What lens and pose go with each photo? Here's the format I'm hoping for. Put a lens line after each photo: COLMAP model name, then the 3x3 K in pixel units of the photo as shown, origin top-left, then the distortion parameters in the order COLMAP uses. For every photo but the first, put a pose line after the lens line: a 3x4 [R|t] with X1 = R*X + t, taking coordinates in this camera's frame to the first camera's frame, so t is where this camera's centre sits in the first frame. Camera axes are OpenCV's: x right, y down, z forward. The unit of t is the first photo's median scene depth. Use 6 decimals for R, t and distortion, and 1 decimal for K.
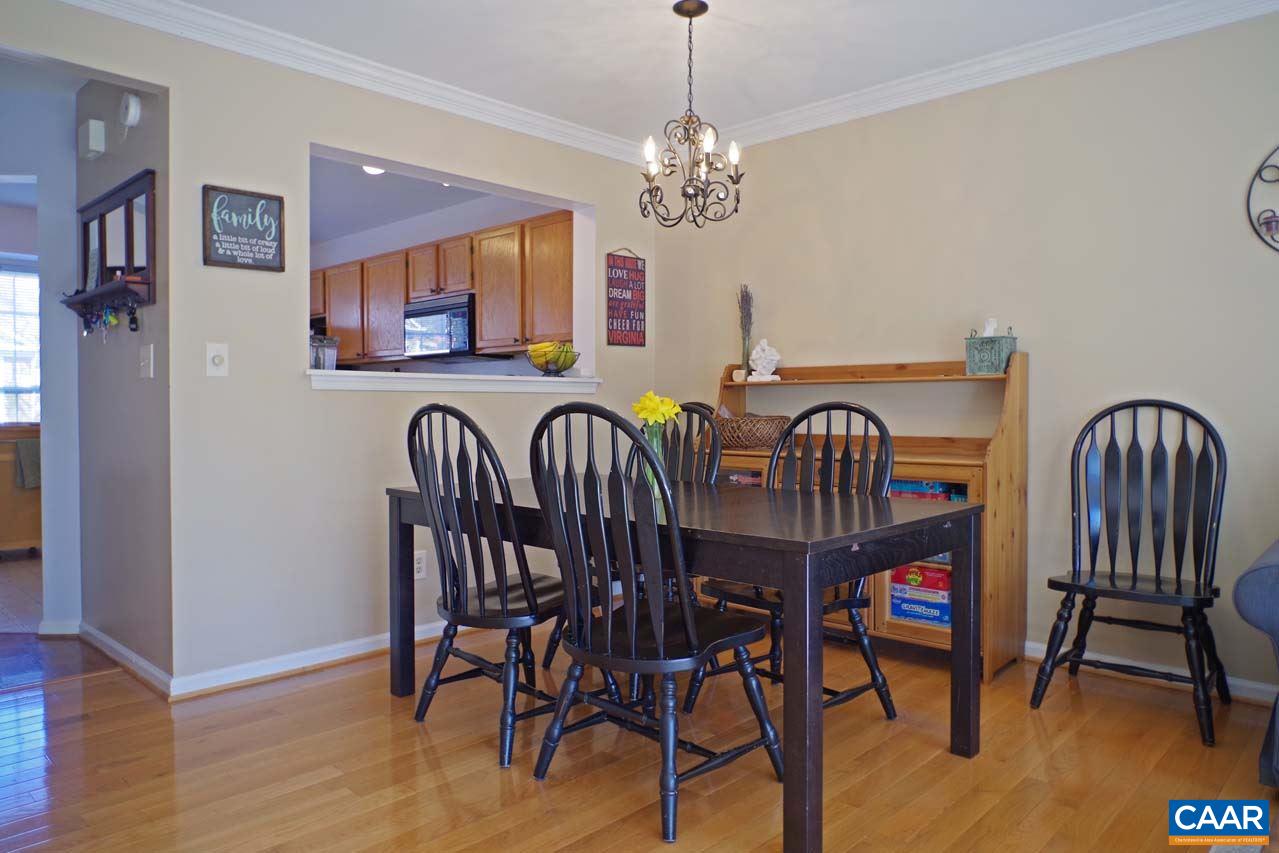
lens RADIAL K [[852.5, 0, 641.3], [0, 852.5, 421.6], [0, 0, 1]] dist [-0.035680, 0.020160]
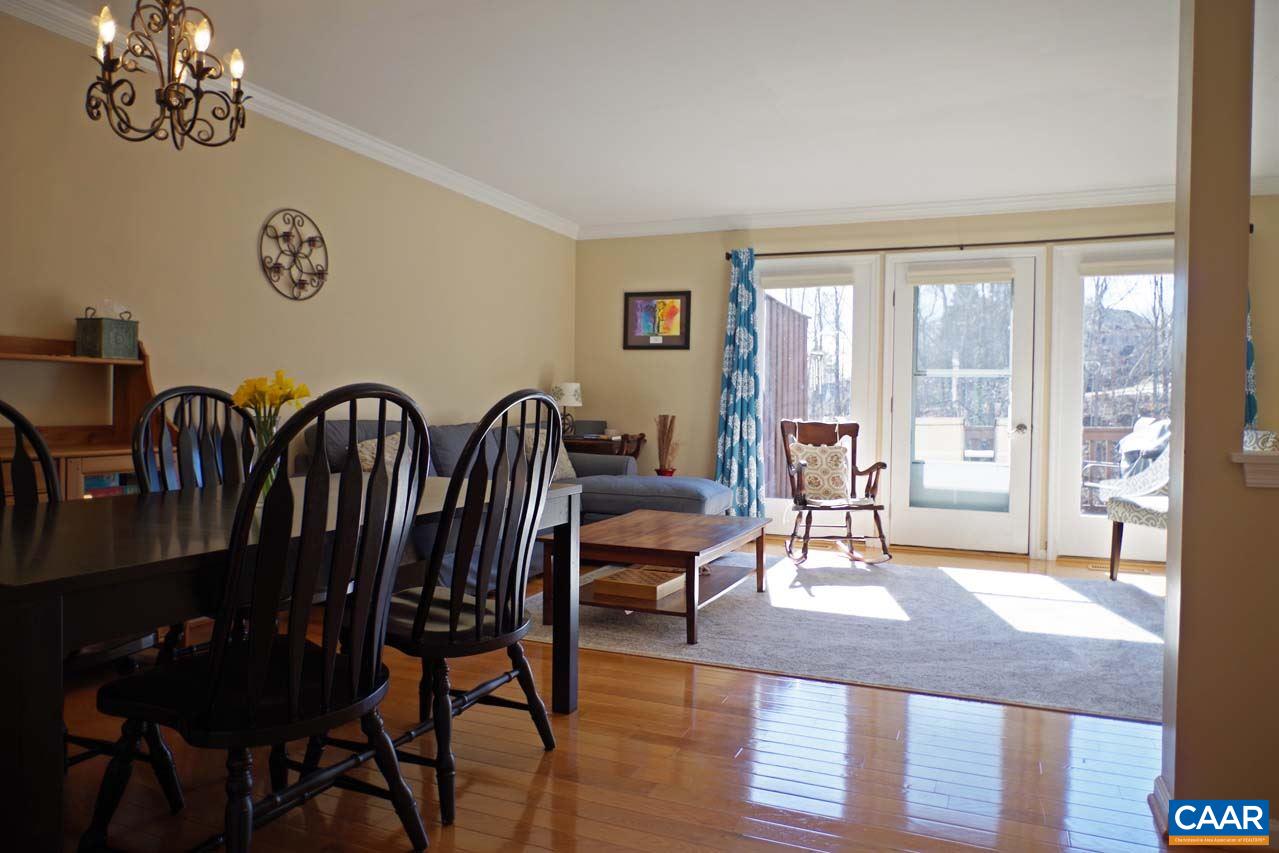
lens RADIAL K [[852.5, 0, 646.1], [0, 852.5, 412.5], [0, 0, 1]] dist [-0.035680, 0.020160]
pose [[-0.352277, -0.009725, 0.935845, -0.727650], [0.006965, 0.999891, 0.013012, -0.003904], [-0.935870, 0.011102, -0.352171, 0.821532]]
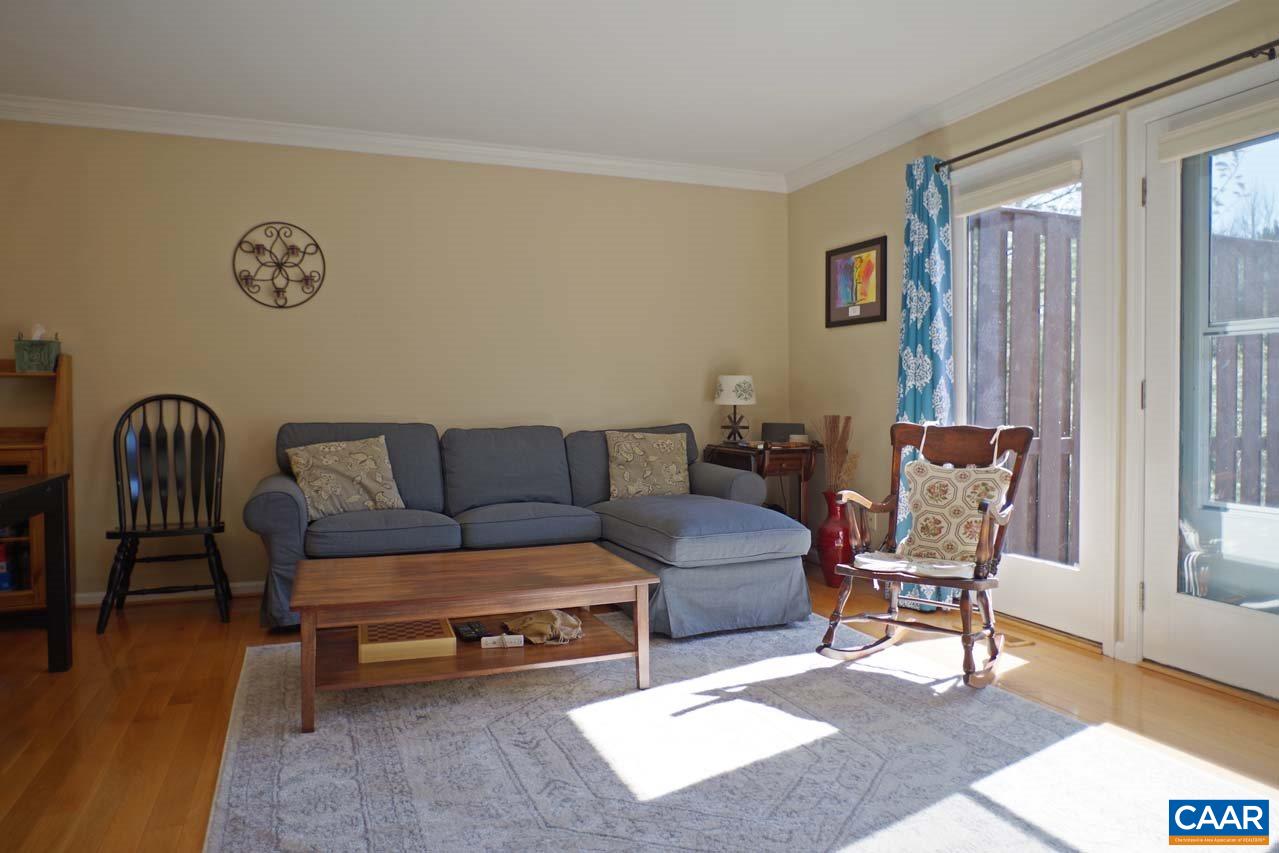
lens RADIAL K [[852.5, 0, 633.9], [0, 852.5, 427.8], [0, 0, 1]] dist [-0.035680, 0.020160]
pose [[0.440139, -0.025118, 0.897578, -0.293891], [0.019299, 0.999642, 0.018511, 0.016486], [-0.897722, 0.009175, 0.440466, -0.272972]]
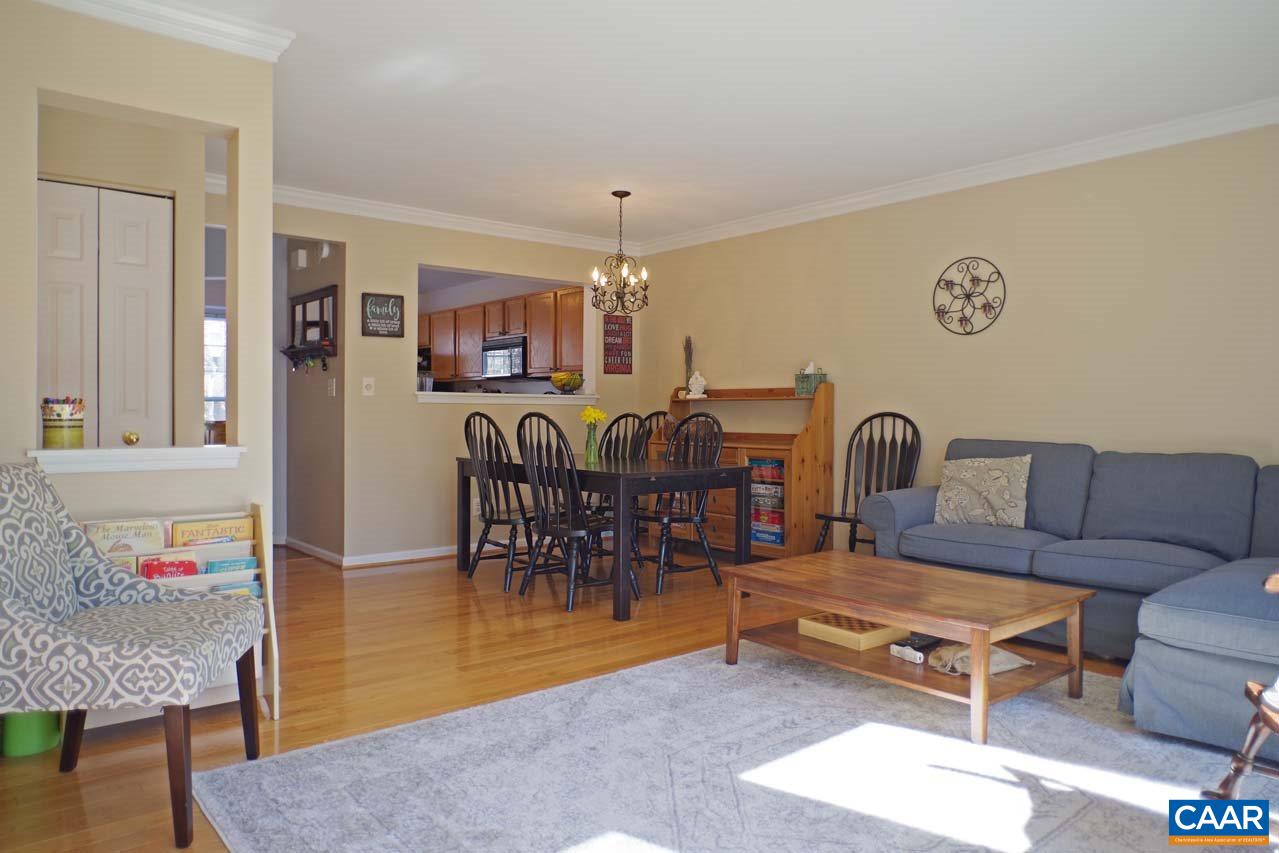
lens RADIAL K [[852.5, 0, 639.0], [0, 852.5, 423.9], [0, 0, 1]] dist [-0.035680, 0.020160]
pose [[0.992386, 0.009601, -0.122789, 0.305448], [-0.010098, 0.999943, -0.003427, 0.008219], [0.122749, 0.004641, 0.992427, -0.748449]]
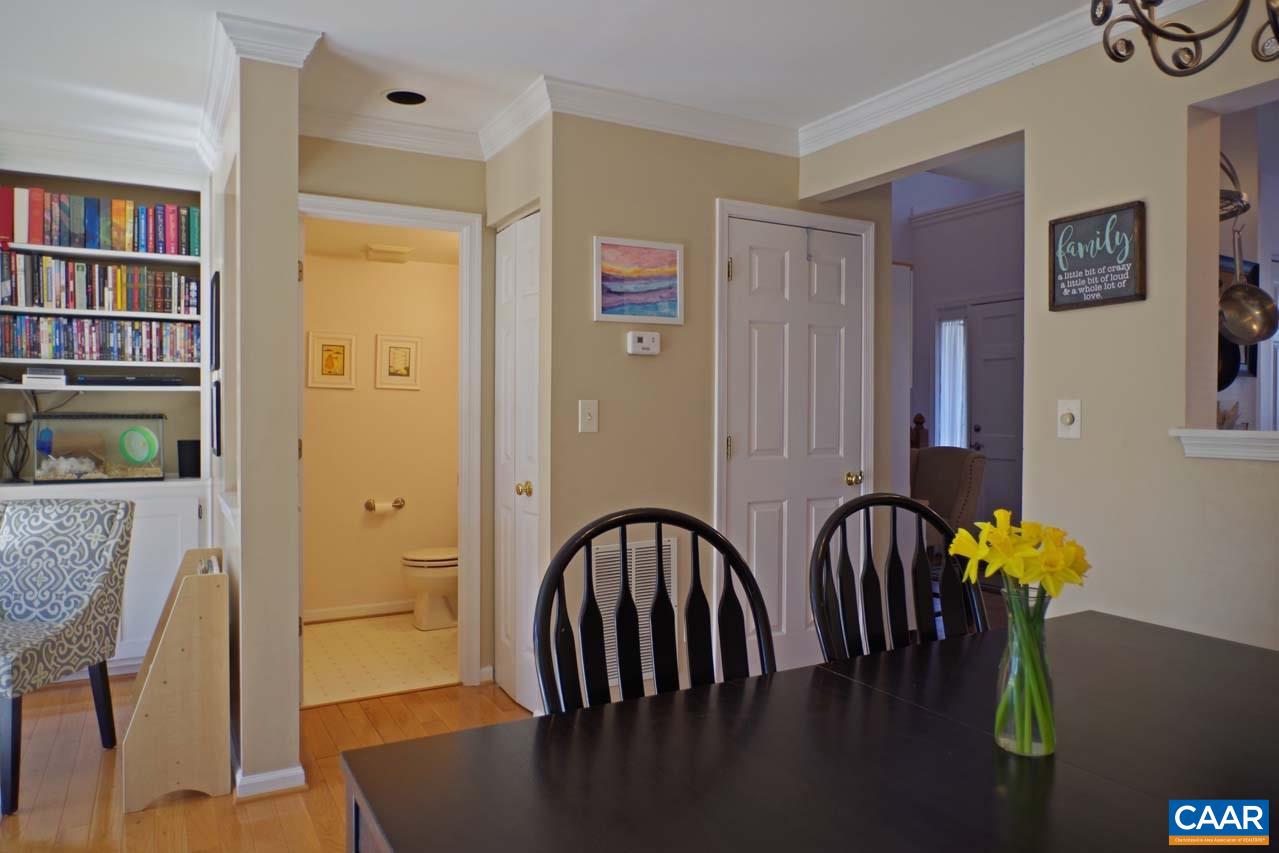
lens RADIAL K [[852.5, 0, 638.8], [0, 852.5, 418.7], [0, 0, 1]] dist [-0.035680, 0.020160]
pose [[-0.296725, 0.010252, -0.954908, 0.436683], [-0.017172, 0.999723, 0.016069, -0.077322], [0.954809, 0.021166, -0.296467, 0.817450]]
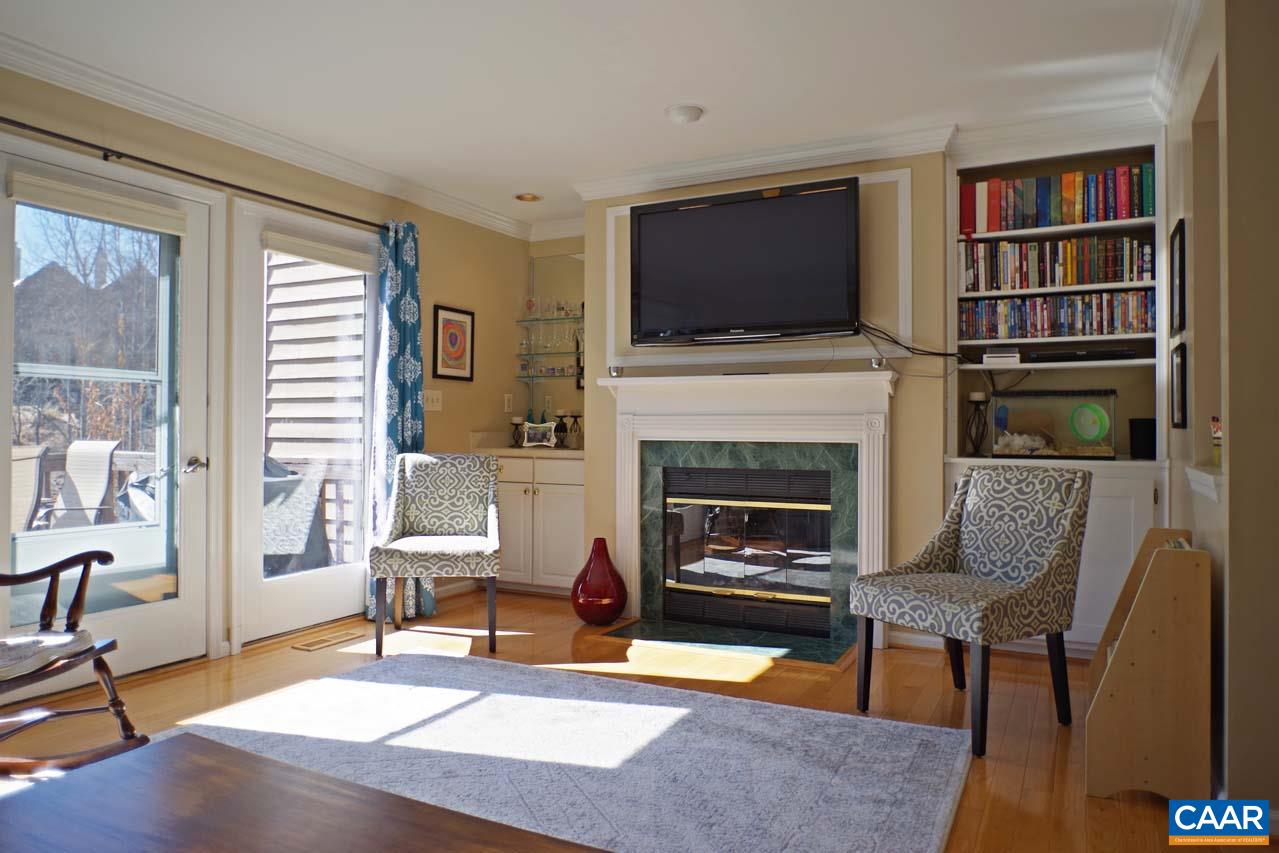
lens RADIAL K [[852.5, 0, 637.6], [0, 852.5, 420.3], [0, 0, 1]] dist [-0.035680, 0.020160]
pose [[-0.963476, -0.003844, -0.267768, 0.404511], [-0.006155, 0.999951, 0.007792, -0.014023], [0.267725, 0.009156, -0.963452, 0.727322]]
